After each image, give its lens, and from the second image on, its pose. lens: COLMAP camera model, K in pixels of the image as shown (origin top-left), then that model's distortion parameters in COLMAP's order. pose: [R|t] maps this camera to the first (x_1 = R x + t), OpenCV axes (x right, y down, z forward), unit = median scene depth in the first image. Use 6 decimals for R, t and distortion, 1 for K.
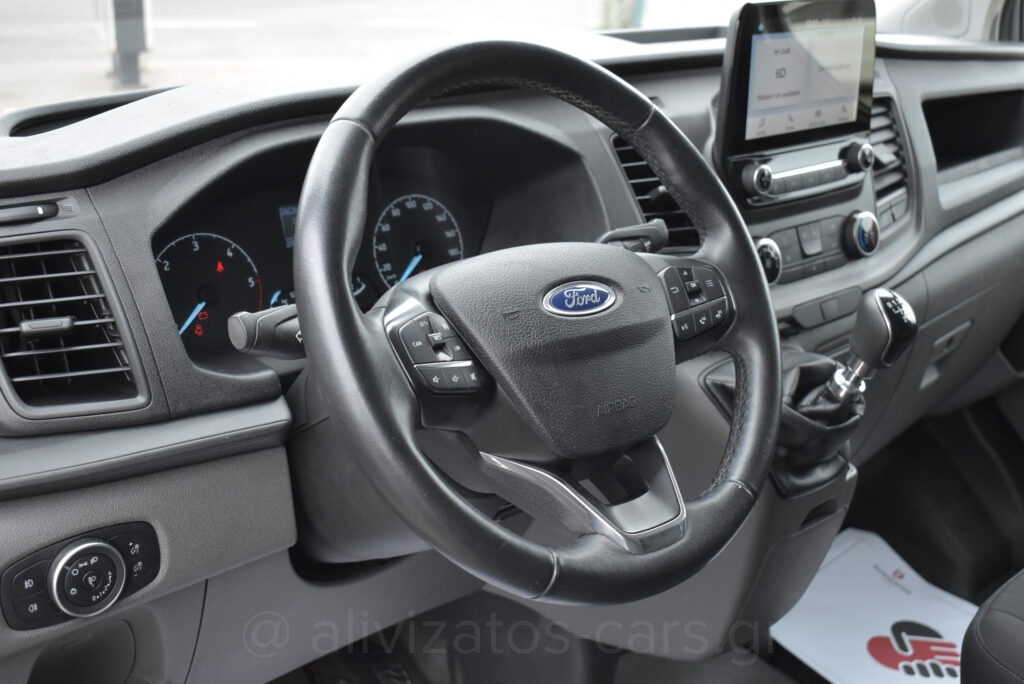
lens RADIAL K [[1187.2, 0, 512.5], [0, 1187.2, 339.4], [0, 0, 1]] dist [-0.065592, 0.000000]
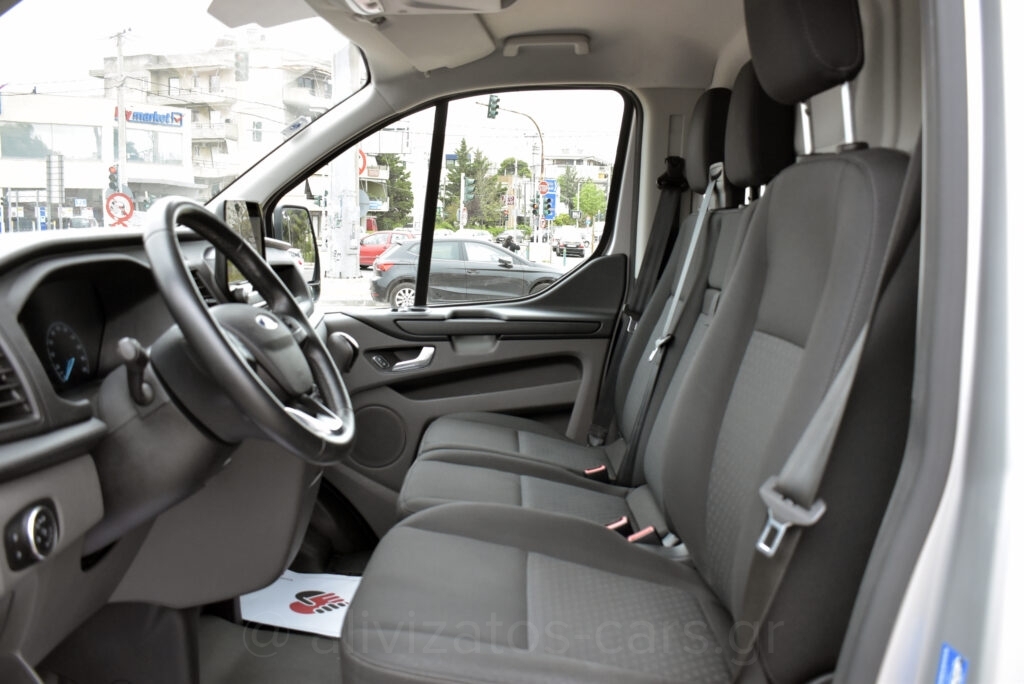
lens RADIAL K [[899.8, 0, 509.7], [0, 899.8, 344.4], [0, 0, 1]] dist [-0.084187, 0.001380]
pose [[0.665647, -0.127085, 0.735366, -0.547619], [0.279078, 0.956287, -0.087356, 0.172704], [-0.692119, 0.263373, 0.672016, -0.171831]]
